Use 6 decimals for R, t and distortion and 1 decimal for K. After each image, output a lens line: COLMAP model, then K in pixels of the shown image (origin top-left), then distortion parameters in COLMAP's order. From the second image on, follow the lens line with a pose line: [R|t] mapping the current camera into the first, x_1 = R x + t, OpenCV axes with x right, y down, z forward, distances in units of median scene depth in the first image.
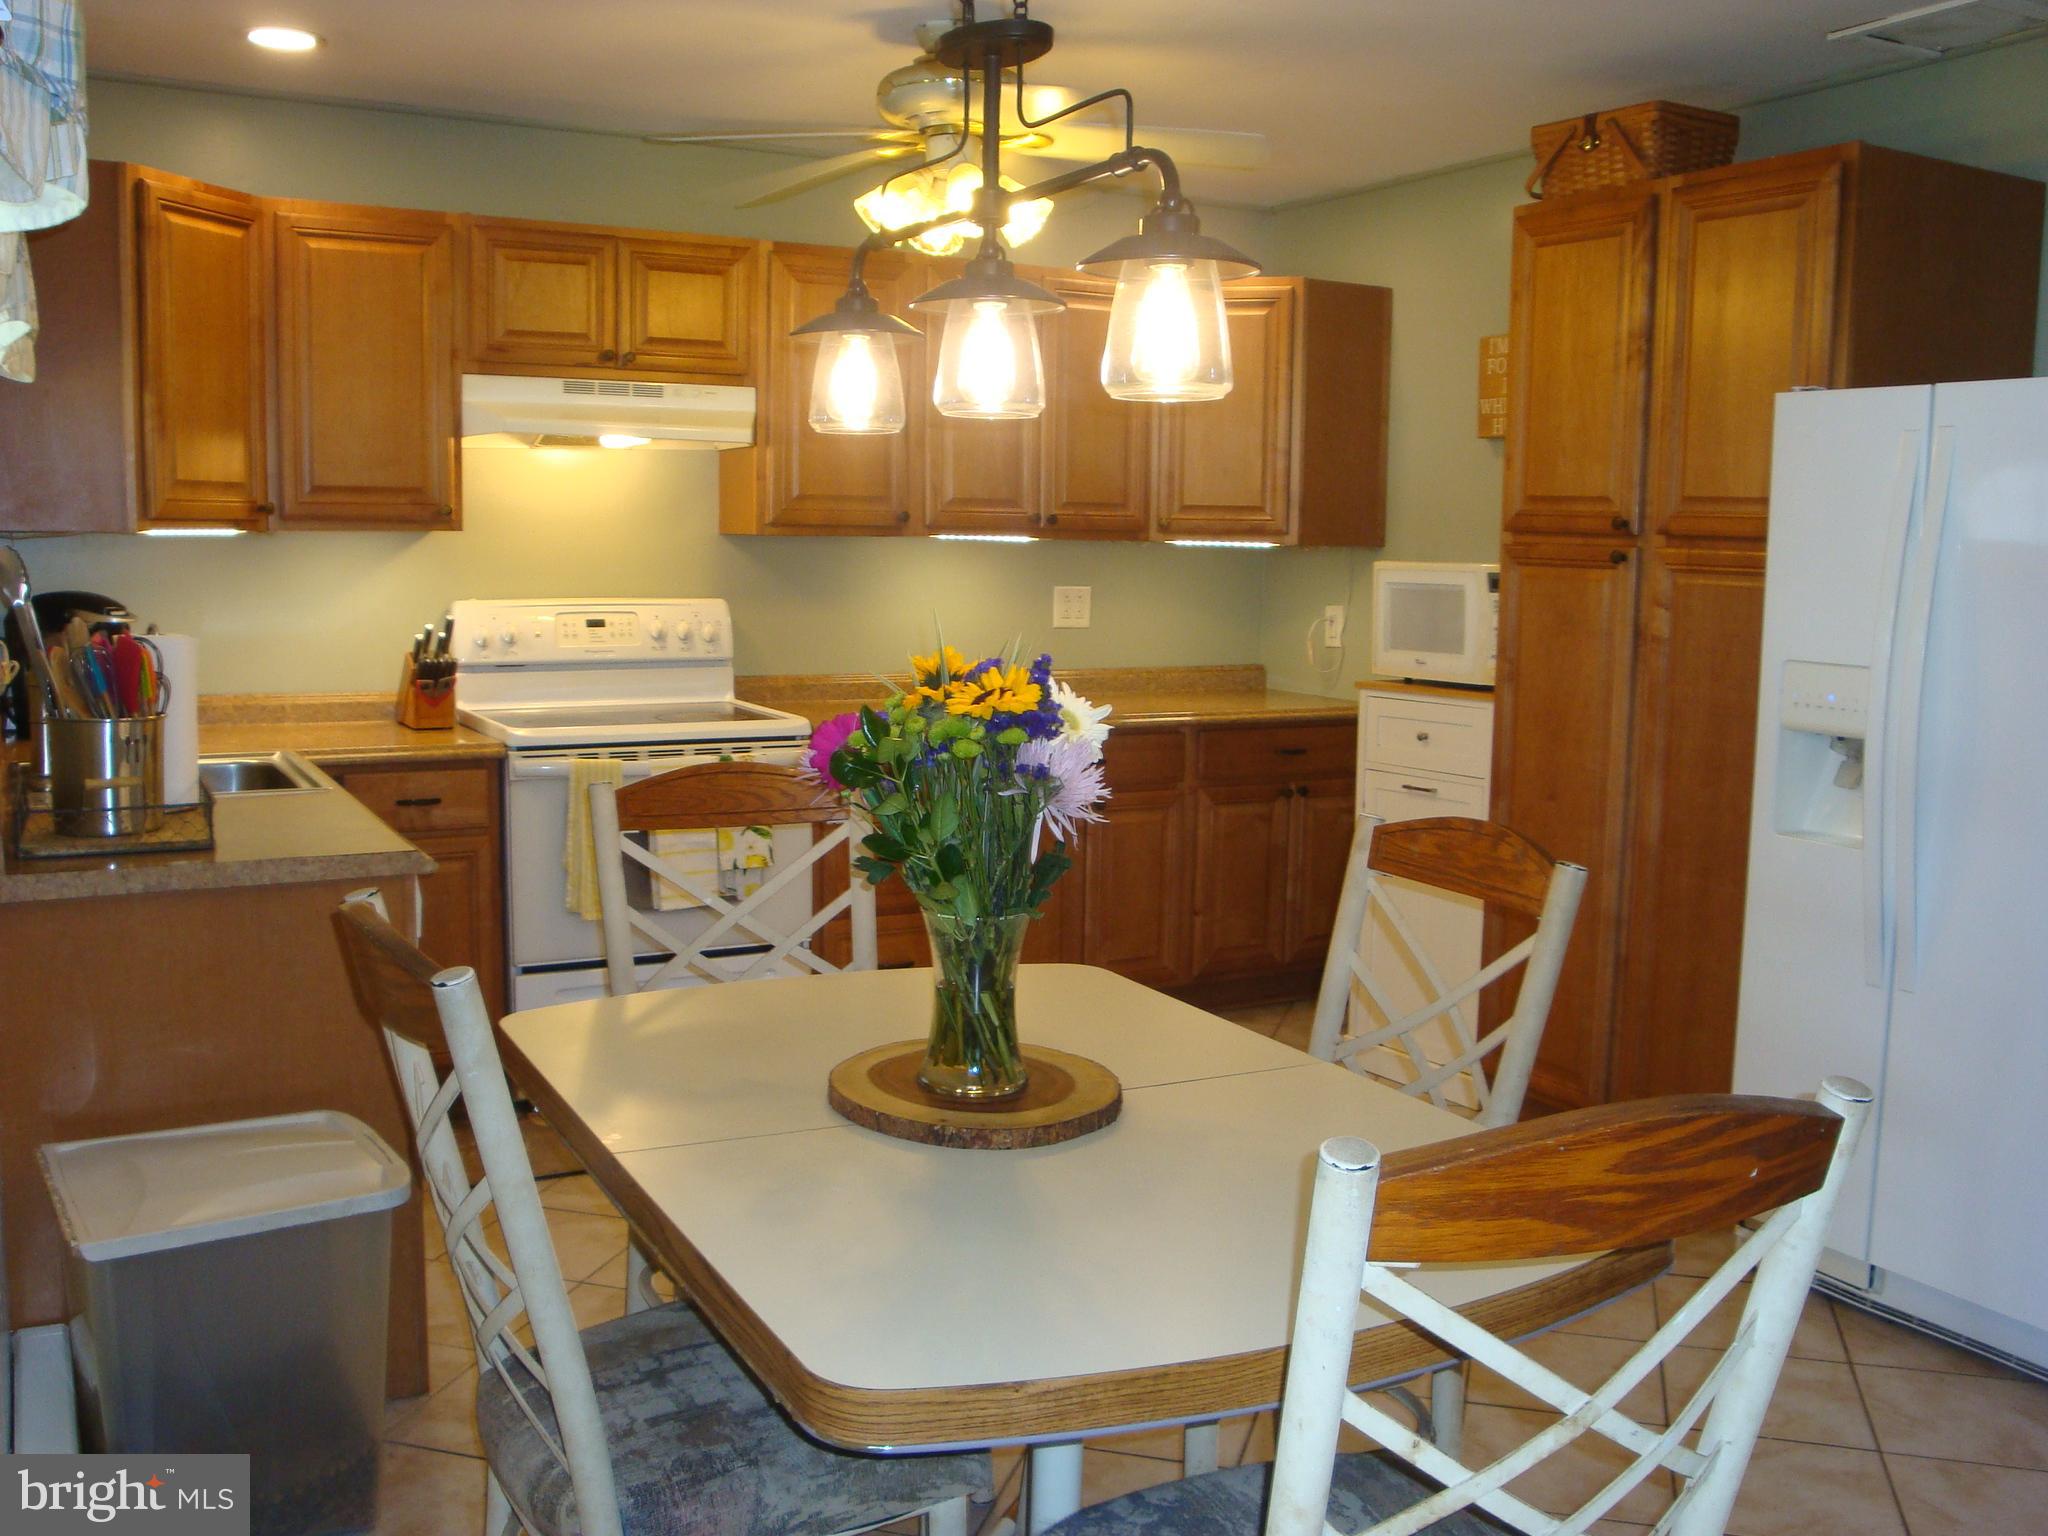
lens RADIAL K [[1882.6, 0, 1025.7], [0, 1882.6, 762.0], [0, 0, 1]] dist [-0.096124, 0.000000]
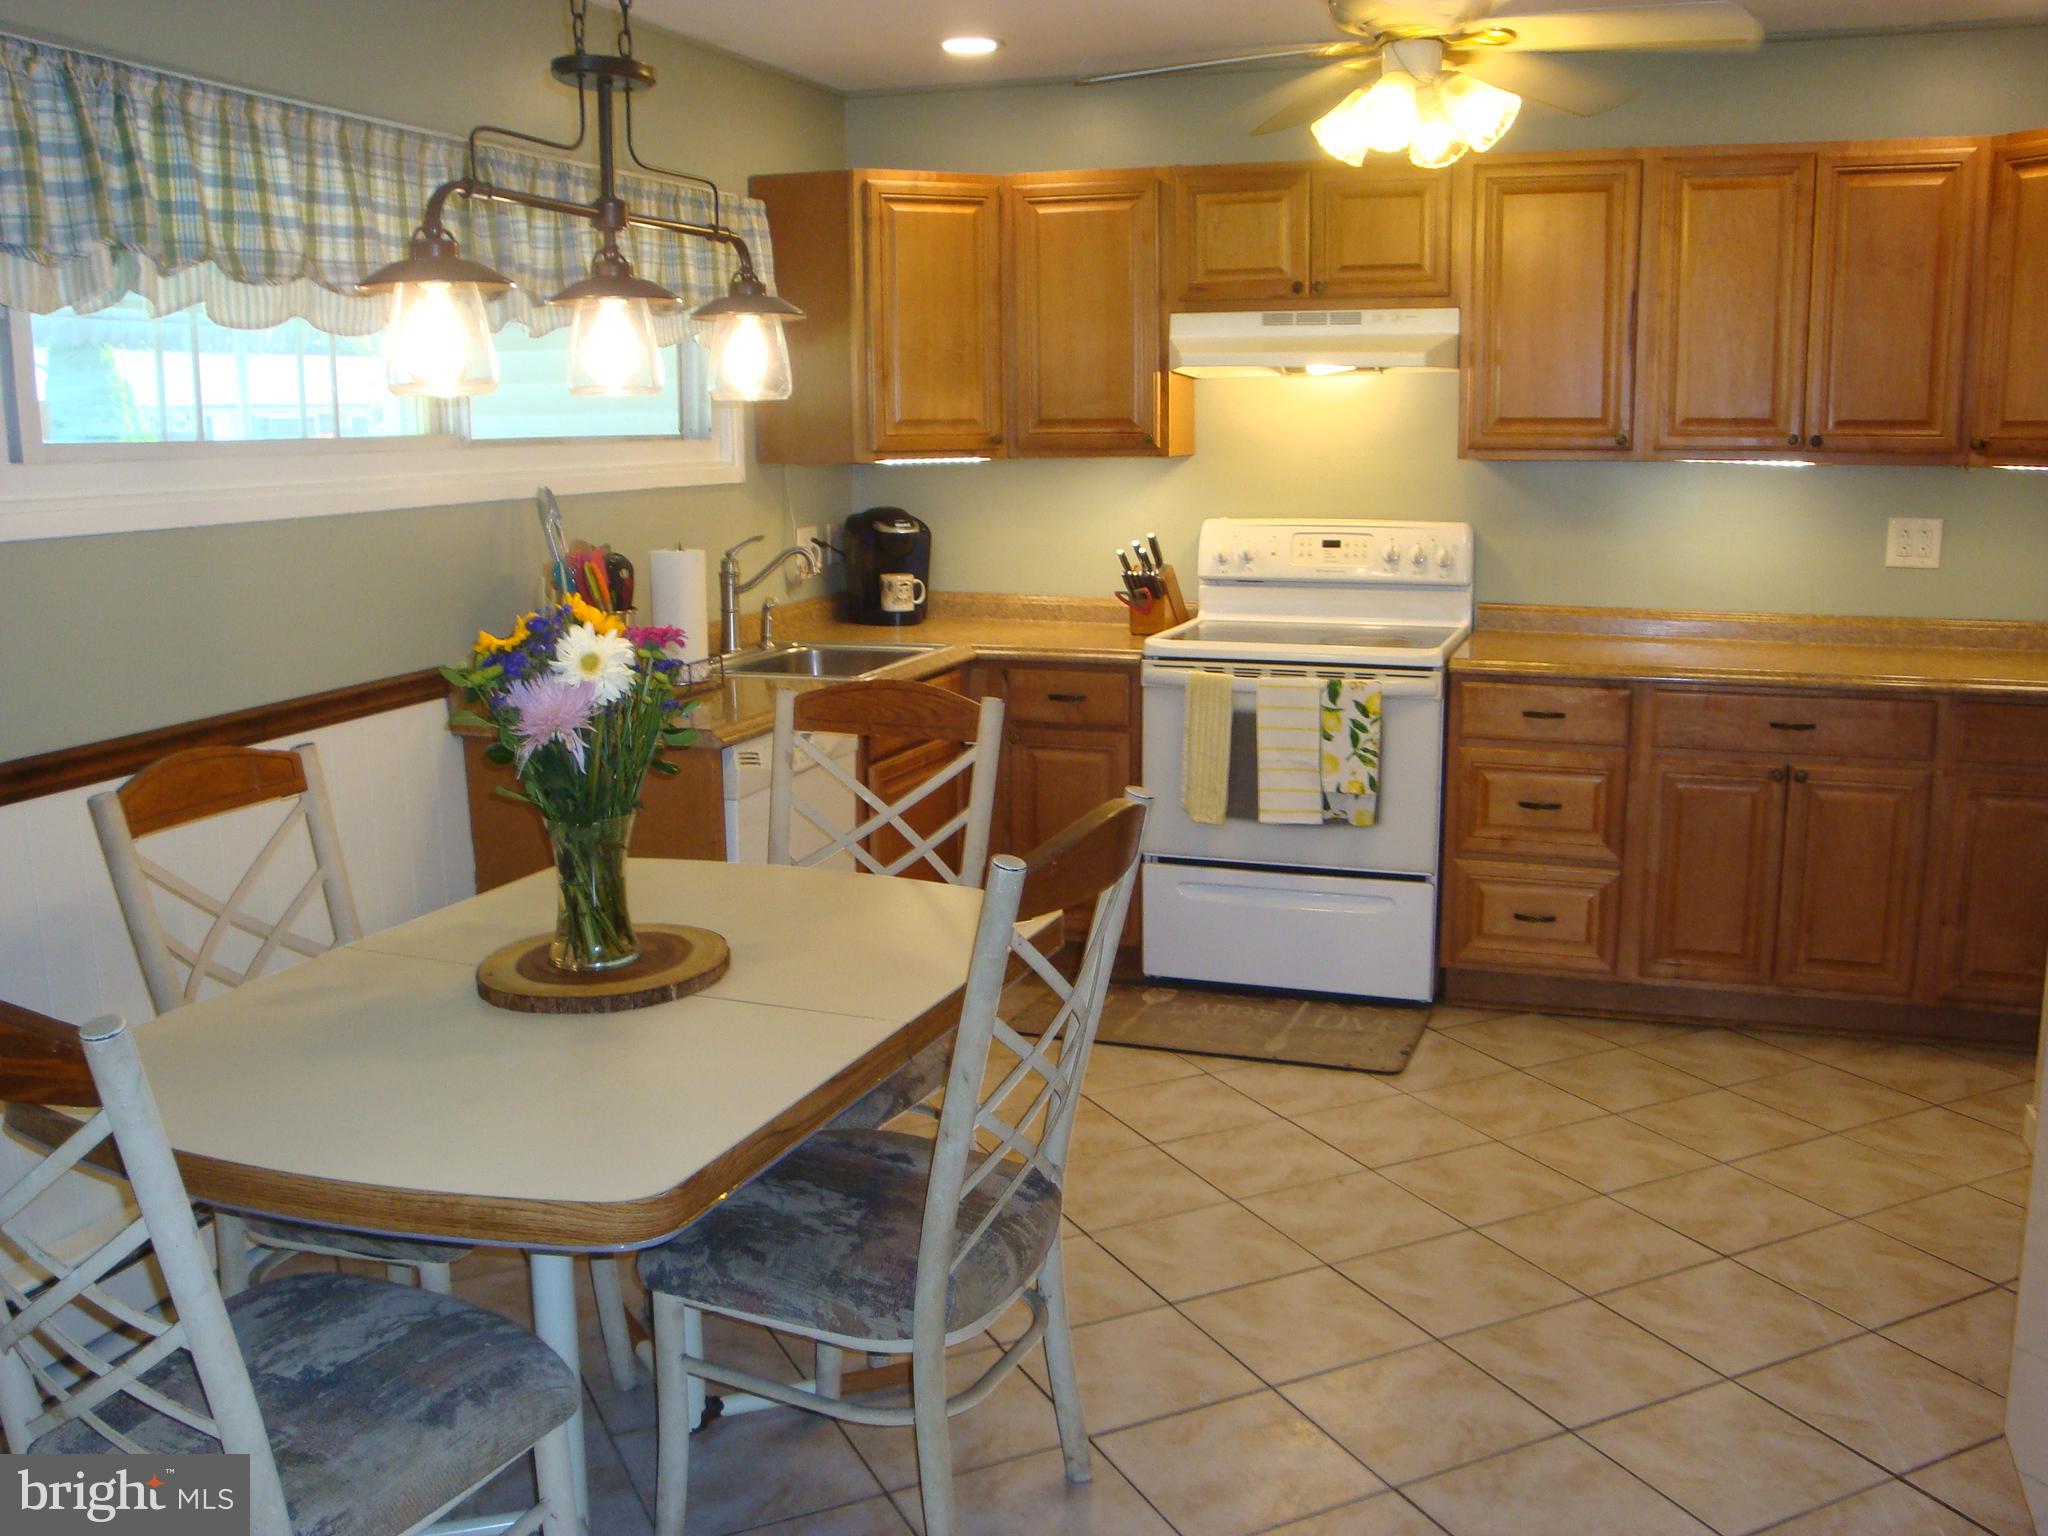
lens RADIAL K [[1882.6, 0, 1024.2], [0, 1882.6, 764.6], [0, 0, 1]] dist [-0.096124, 0.000000]
pose [[0.649549, 0.113960, -0.751731, 0.491102], [-0.073362, 0.993484, 0.087219, -0.033219], [0.756772, -0.001505, 0.653677, 0.204502]]
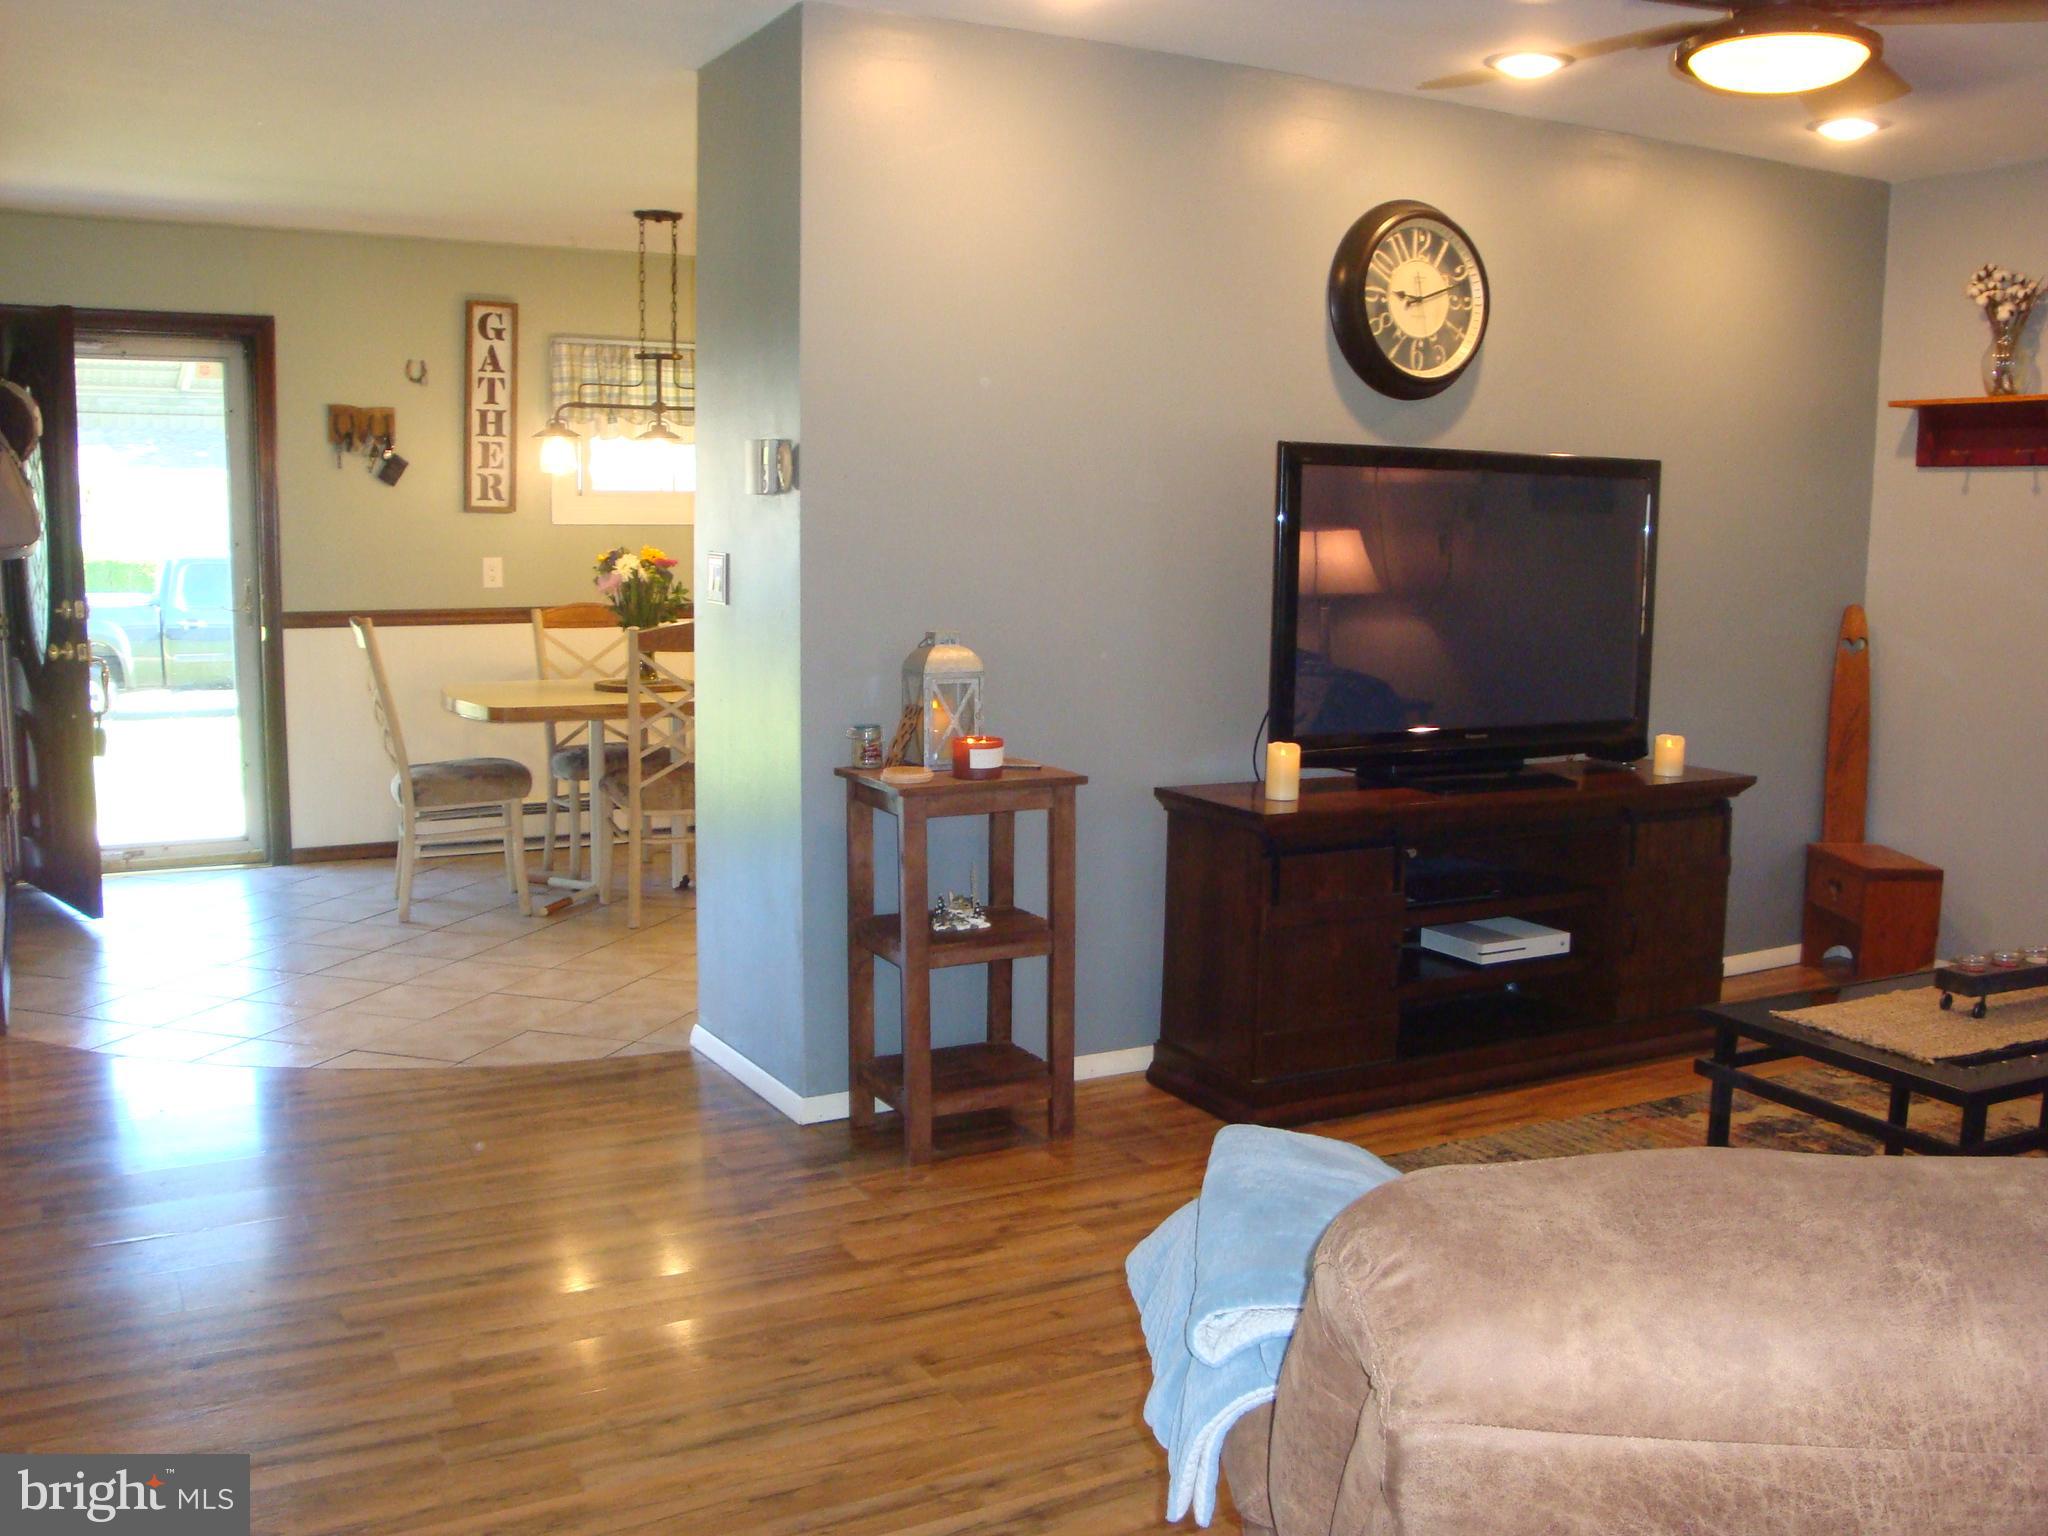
lens RADIAL K [[1882.6, 0, 1023.9], [0, 1882.6, 768.1], [0, 0, 1]] dist [-0.096124, 0.000000]
pose [[-0.037826, 0.115691, -0.992565, 1.499229], [-0.134631, 0.983630, 0.119780, -0.071148], [0.990174, 0.138160, -0.021632, 0.830993]]
